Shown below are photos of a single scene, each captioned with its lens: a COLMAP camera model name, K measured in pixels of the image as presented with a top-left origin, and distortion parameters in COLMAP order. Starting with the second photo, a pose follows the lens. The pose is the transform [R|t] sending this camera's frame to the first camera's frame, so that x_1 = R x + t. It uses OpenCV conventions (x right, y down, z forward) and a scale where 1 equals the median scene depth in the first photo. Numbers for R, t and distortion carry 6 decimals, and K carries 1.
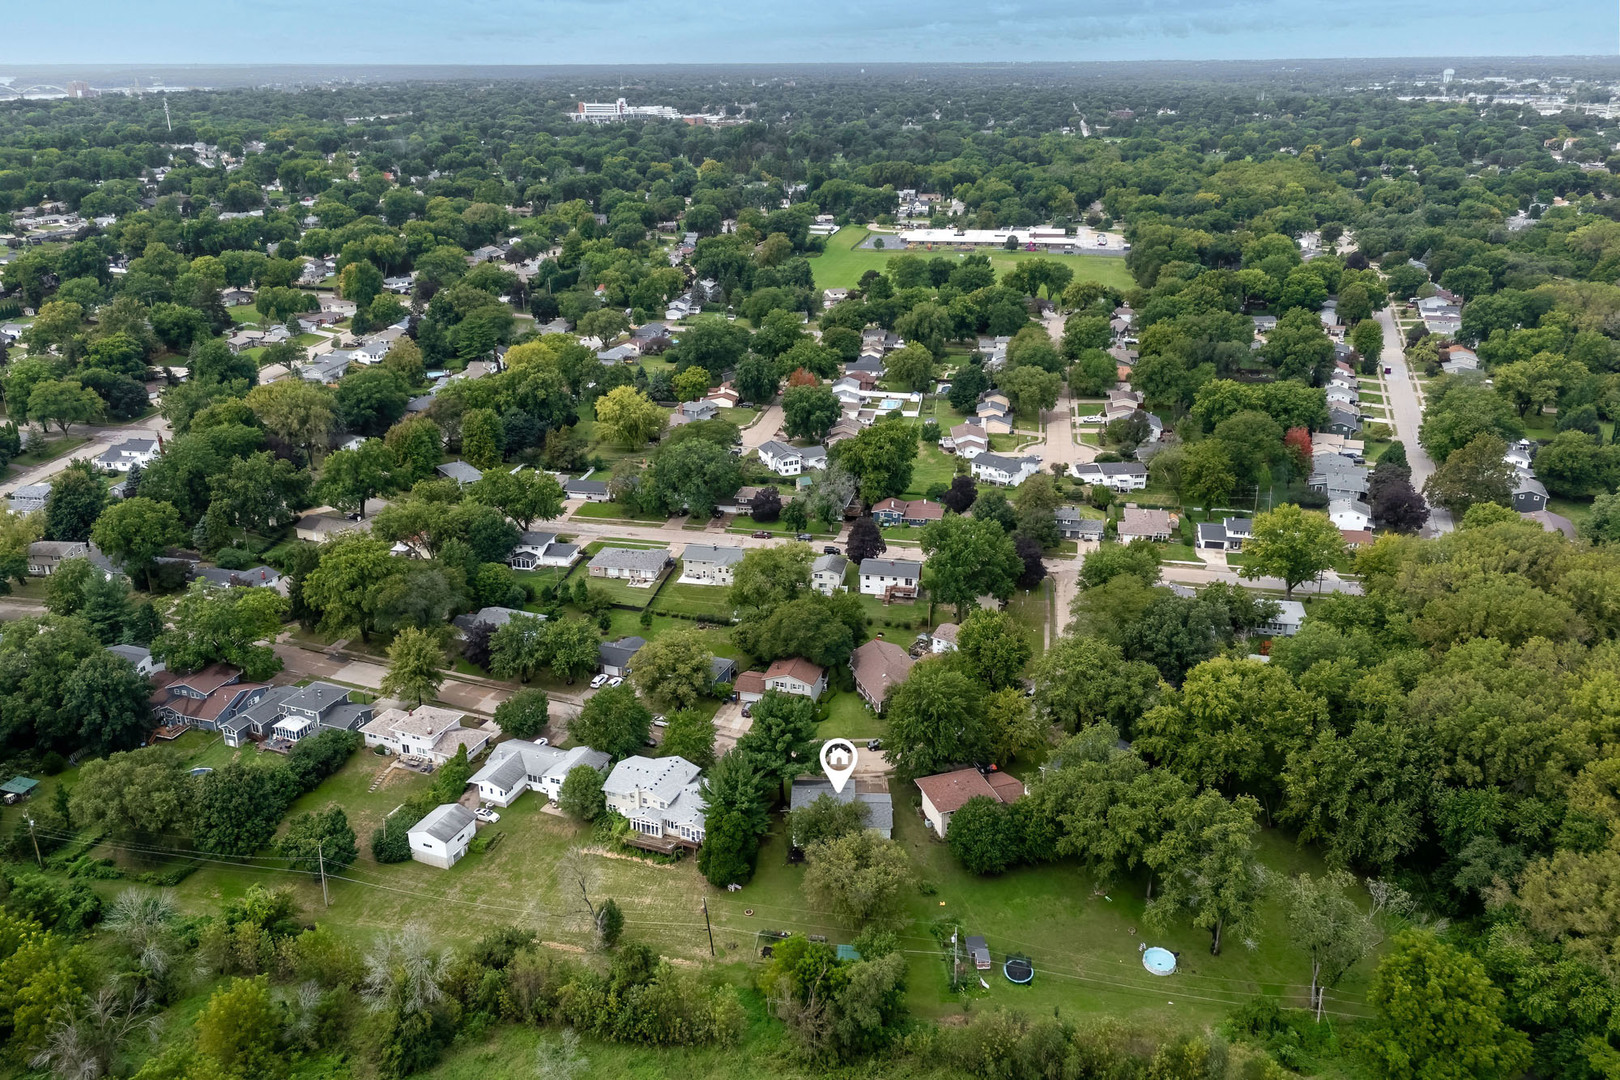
lens RADIAL K [[1131.5, 0, 822.8], [0, 1131.5, 500.0], [0, 0, 1]] dist [0.082162, -0.082376]
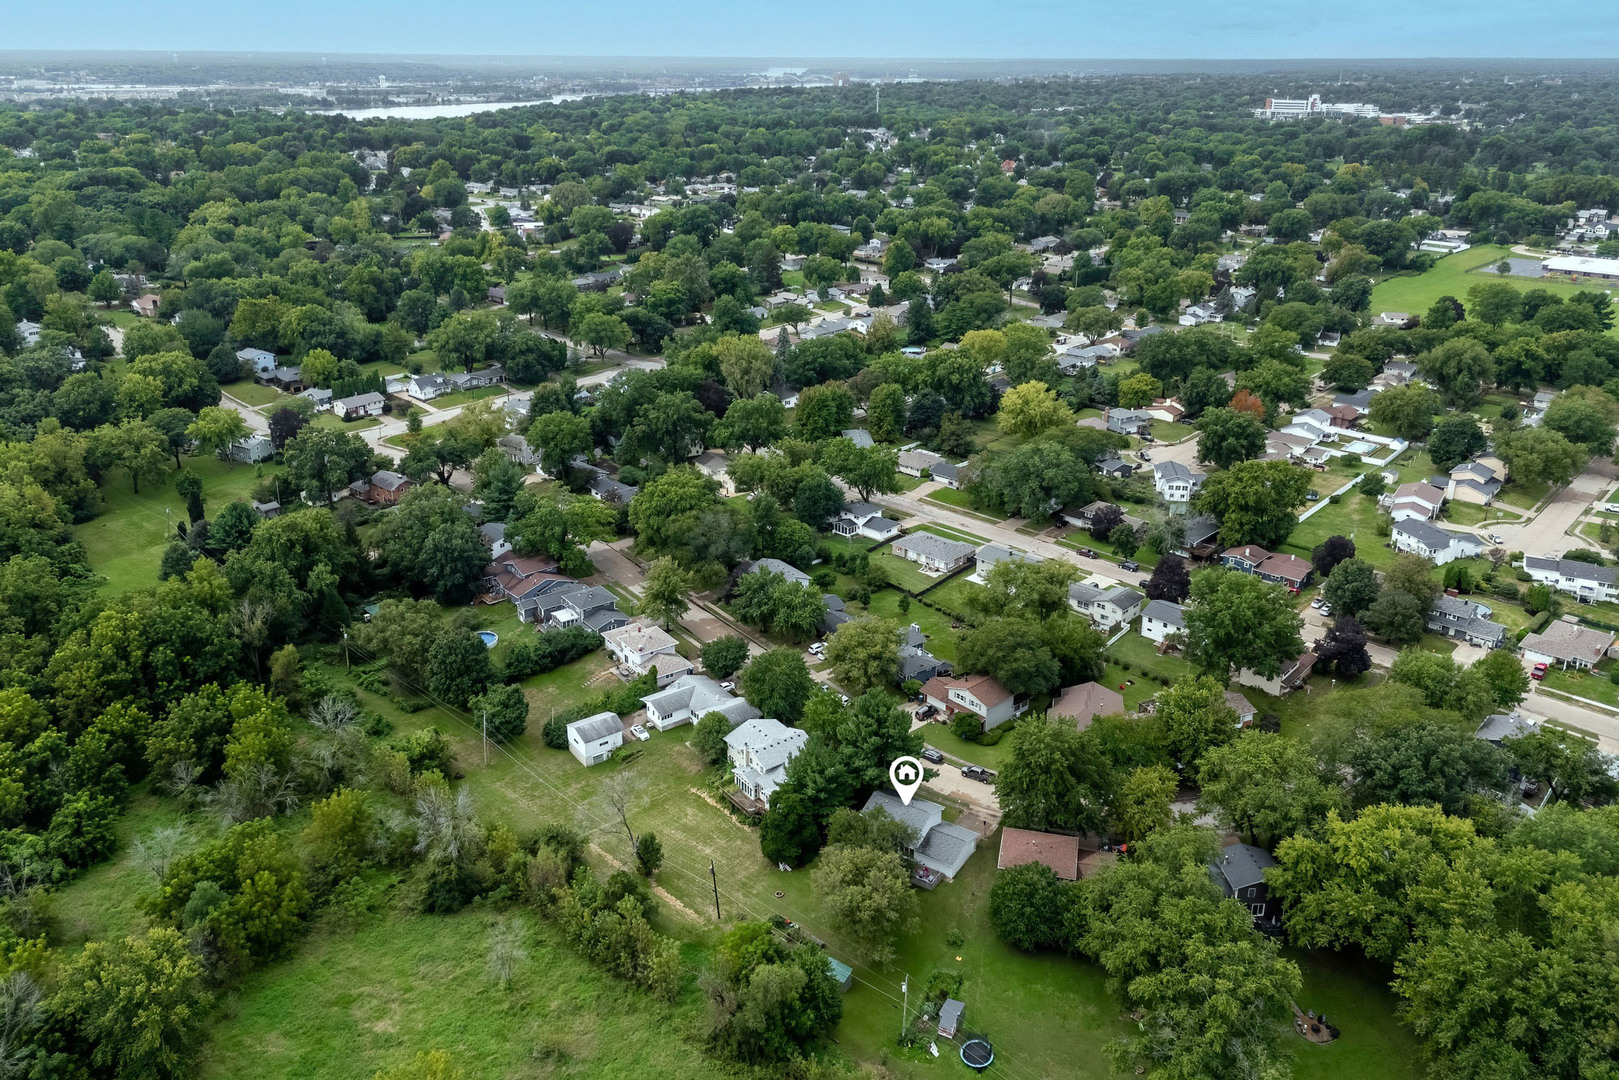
lens RADIAL K [[1130.8, 0, 822.3], [0, 1130.8, 500.1], [0, 0, 1]] dist [0.082162, -0.082376]
pose [[0.868628, 0.191527, -0.456950, 0.157386], [-0.189214, 0.980593, 0.051327, -0.017134], [0.457912, 0.041877, 0.888010, 0.047025]]
